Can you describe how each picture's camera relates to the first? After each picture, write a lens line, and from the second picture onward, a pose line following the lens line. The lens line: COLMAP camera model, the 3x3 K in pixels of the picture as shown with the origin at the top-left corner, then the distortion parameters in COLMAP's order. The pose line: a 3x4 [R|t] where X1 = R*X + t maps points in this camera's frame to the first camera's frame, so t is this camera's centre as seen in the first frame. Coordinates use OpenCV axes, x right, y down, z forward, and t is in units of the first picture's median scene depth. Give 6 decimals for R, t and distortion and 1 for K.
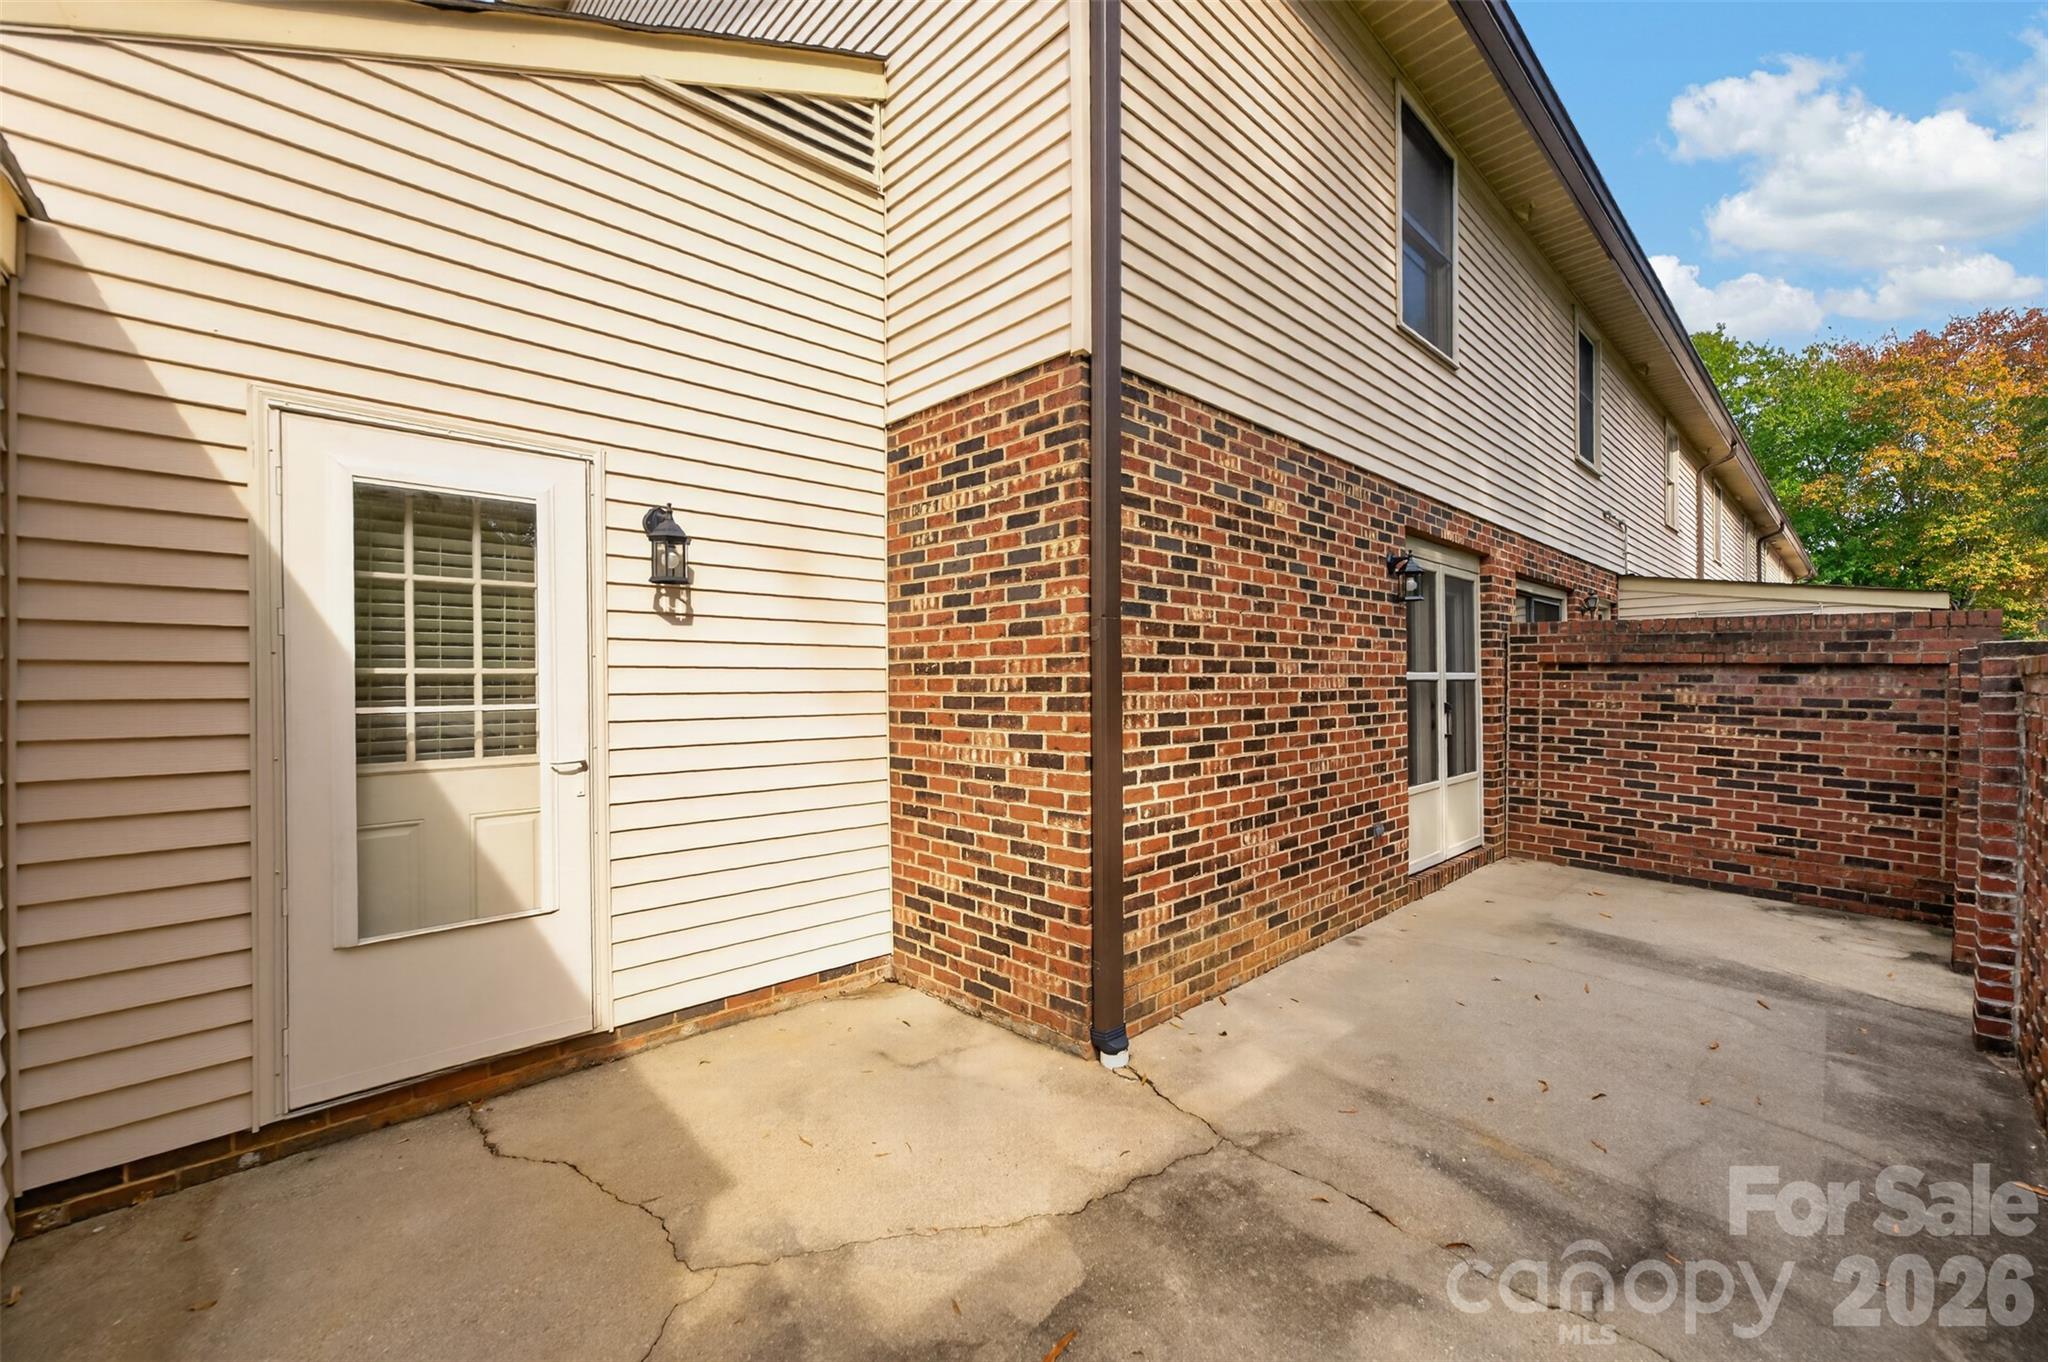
lens RADIAL K [[824.3, 0, 1018.7], [0, 824.3, 694.6], [0, 0, 1]] dist [-0.012451, 0.005984]
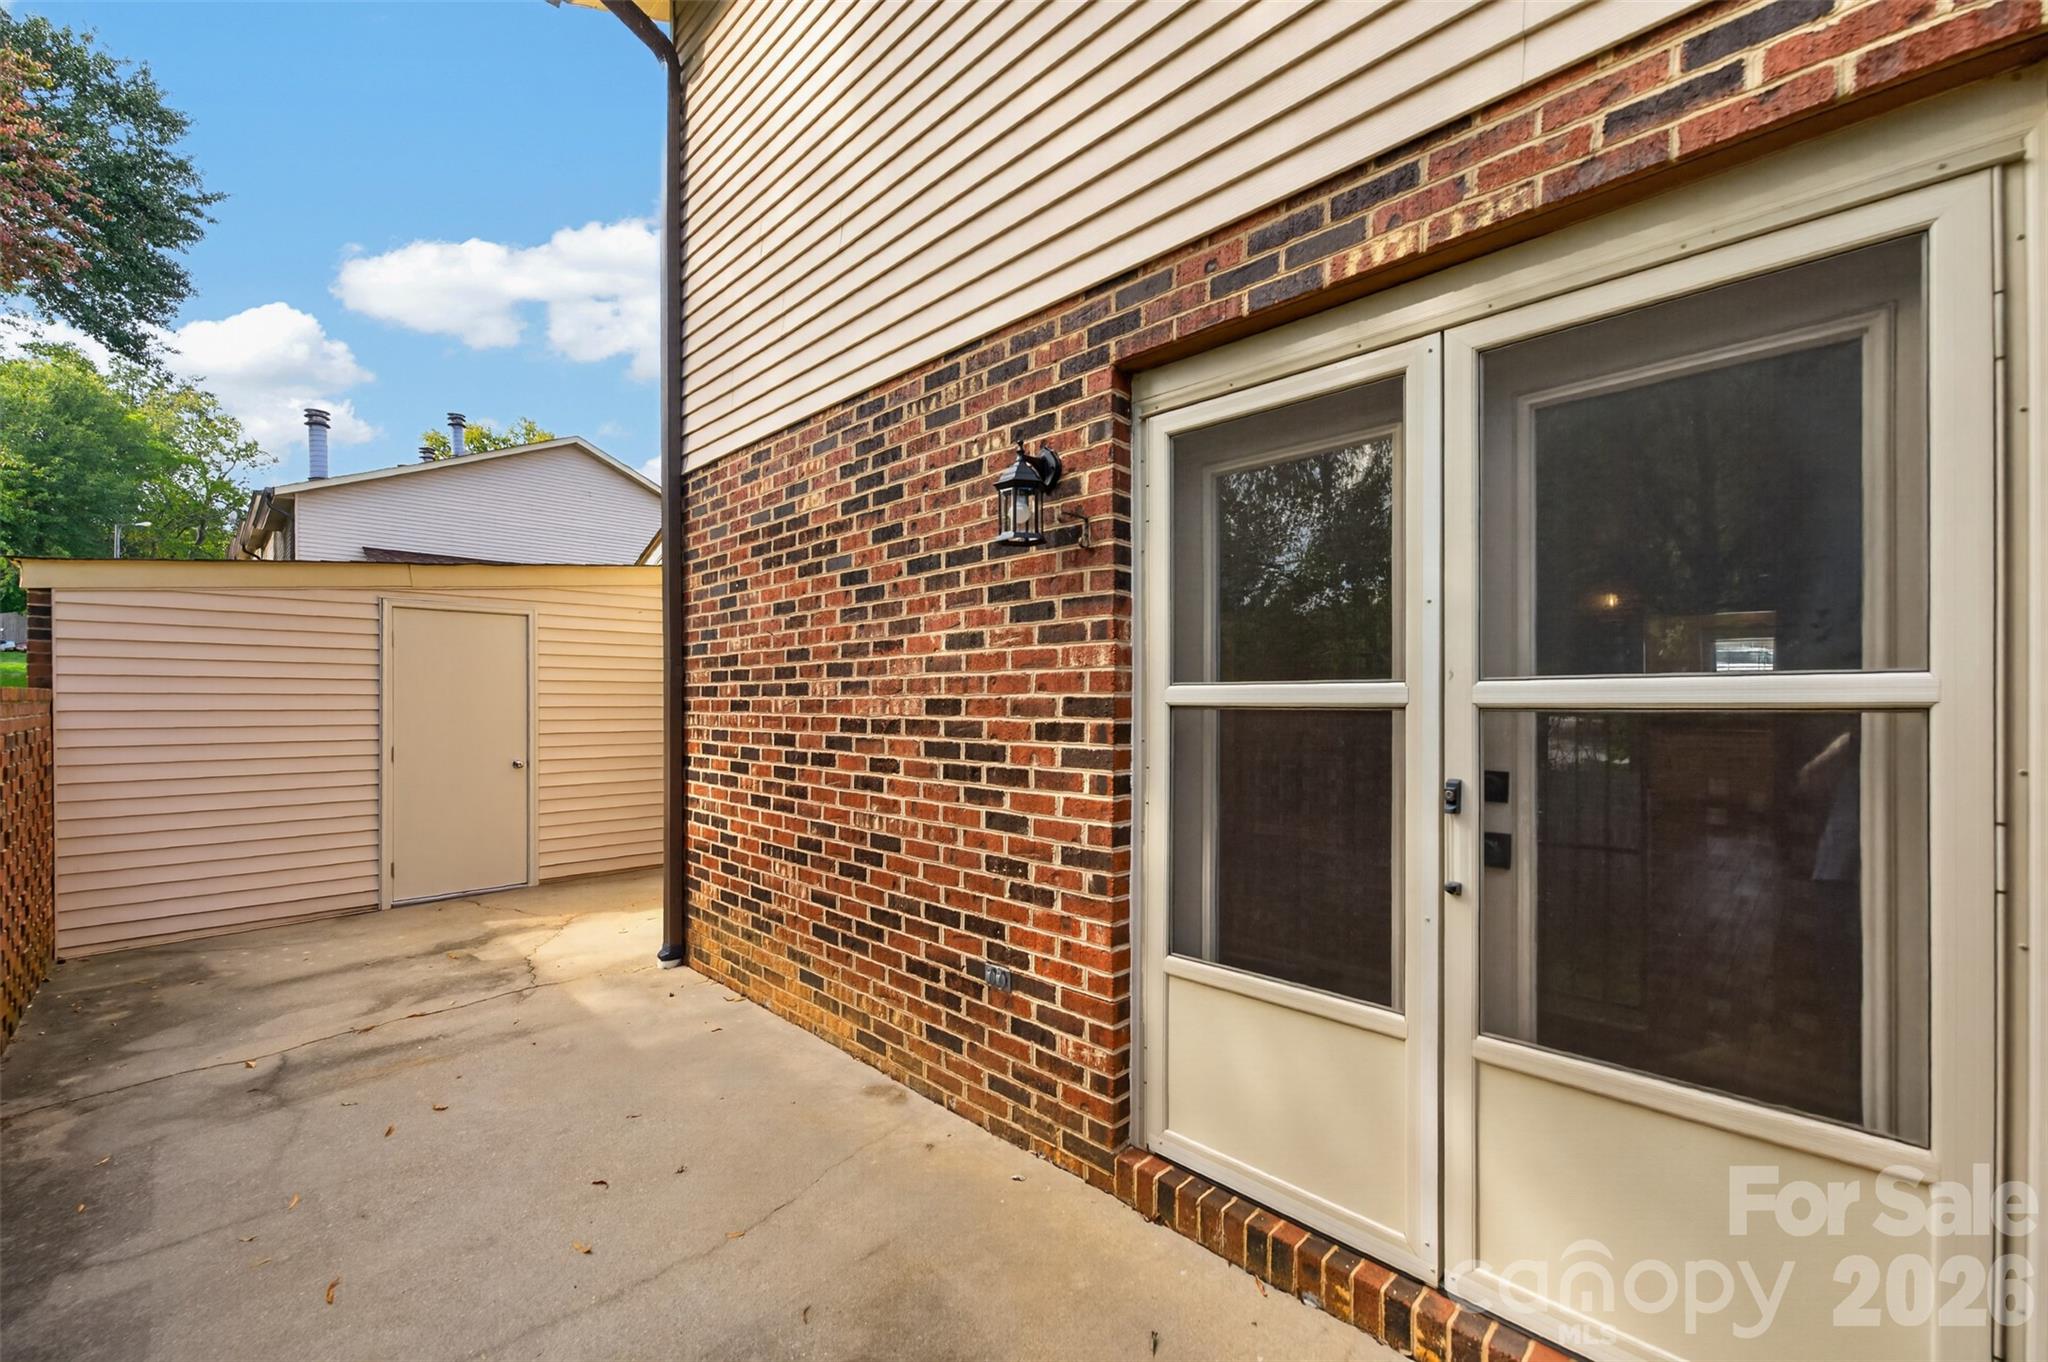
lens RADIAL K [[809.5, 0, 1038.4], [0, 809.5, 715.5], [0, 0, 1]] dist [-0.009196, 0.000188]
pose [[0.036709, 0.020873, -0.999108, 1.446170], [-0.014542, 0.999687, 0.020351, -0.031522], [0.999220, 0.013782, 0.037001, 1.488976]]
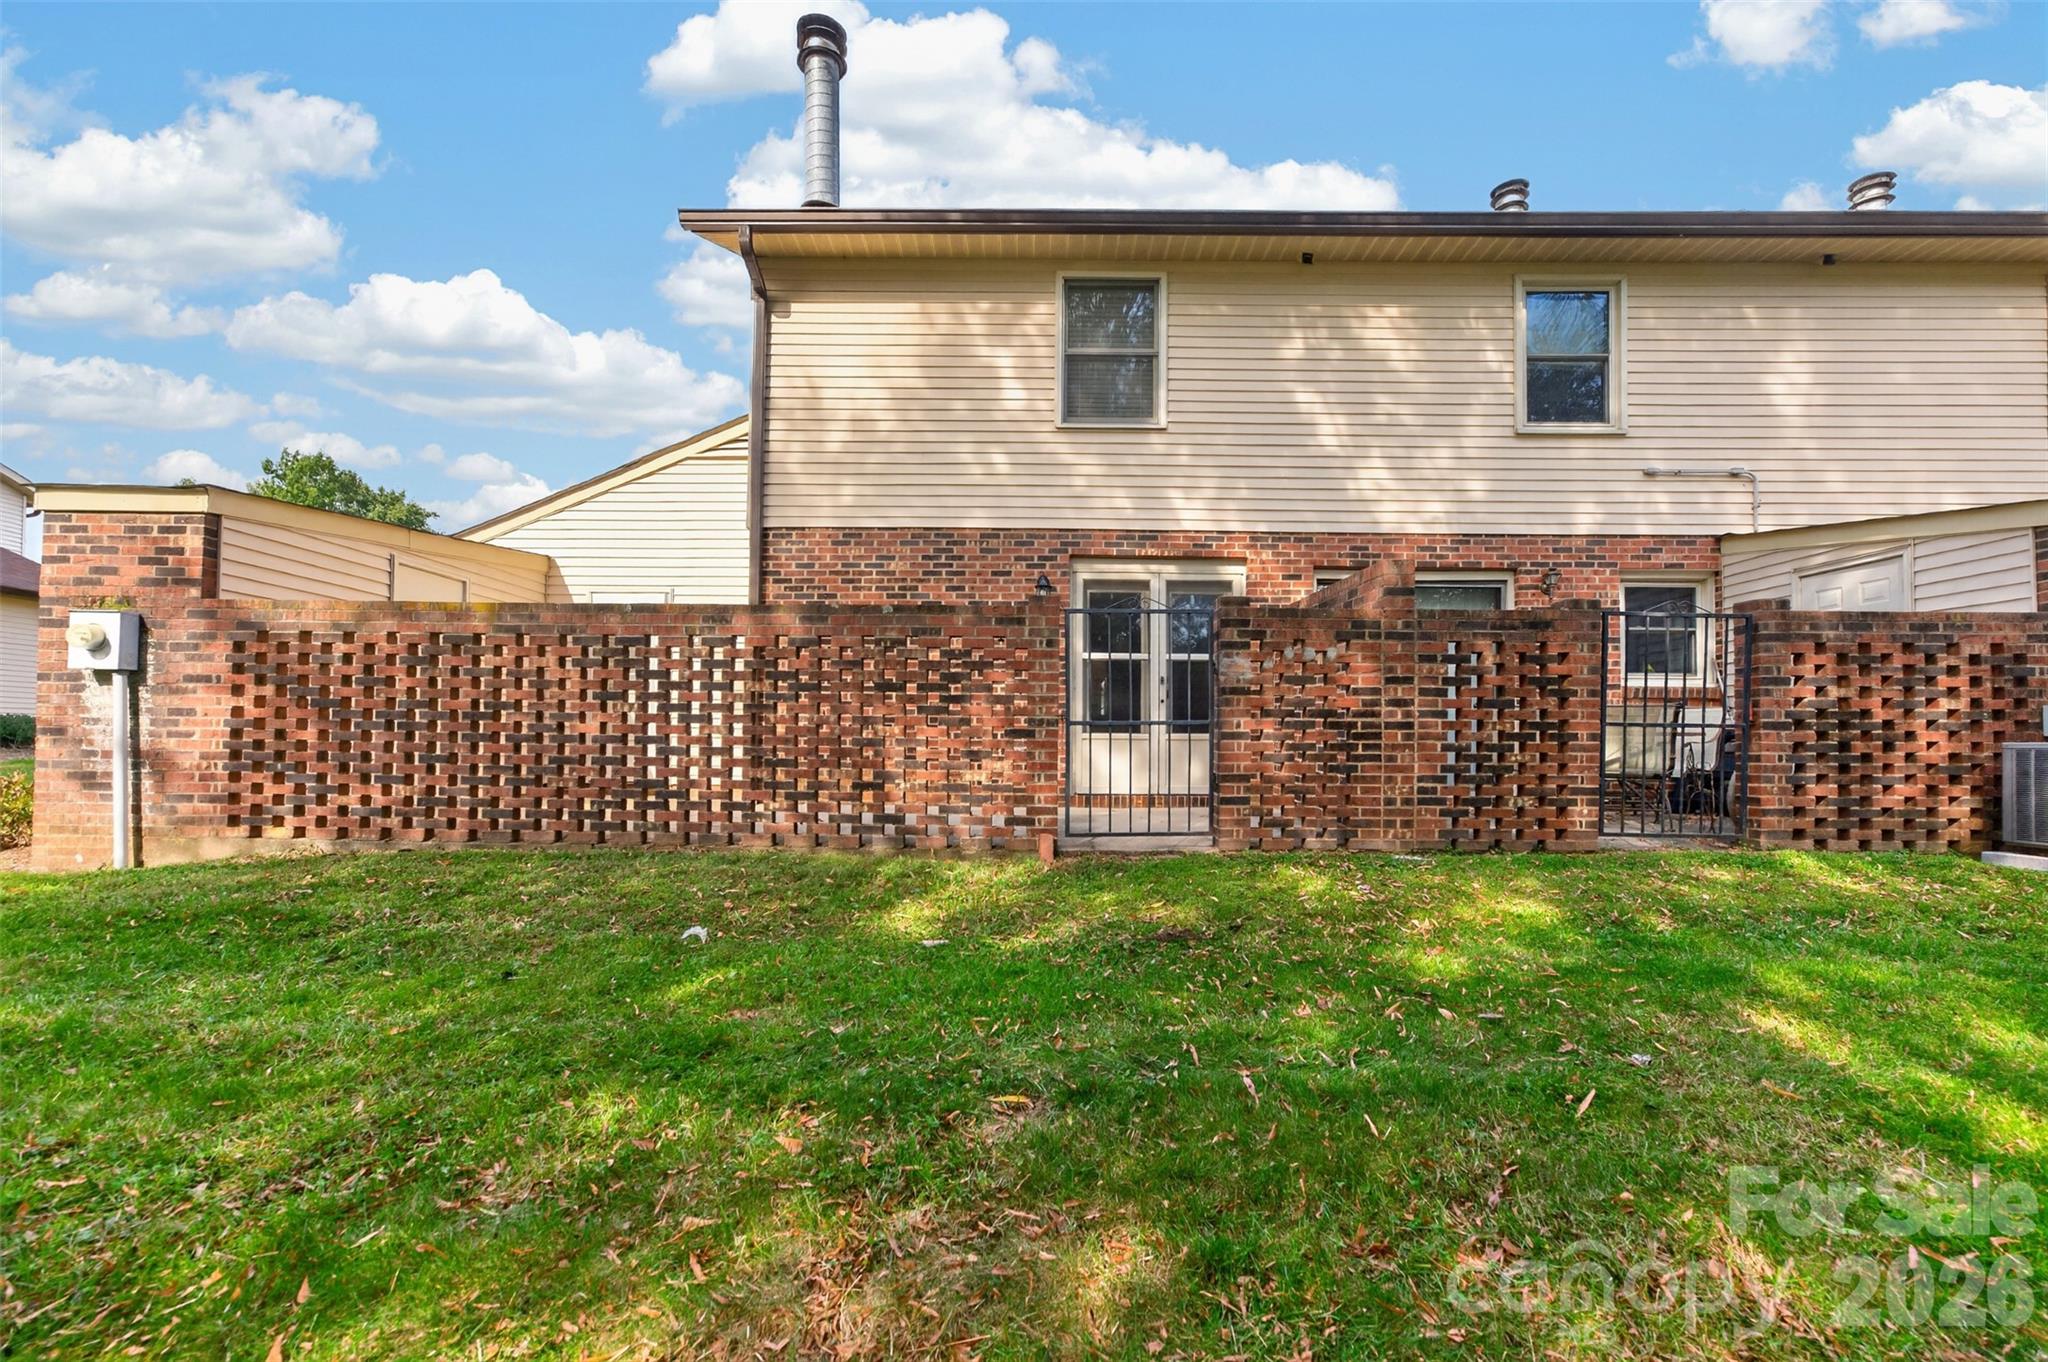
lens RADIAL K [[813.5, 0, 1021.0], [0, 813.5, 748.7], [0, 0, 1]] dist [-0.023823, 0.015740]
pose [[0.709705, 0.020376, -0.704204, 2.299817], [-0.023490, 0.999710, 0.005253, 0.225739], [0.704107, 0.012814, 0.709978, -0.178621]]
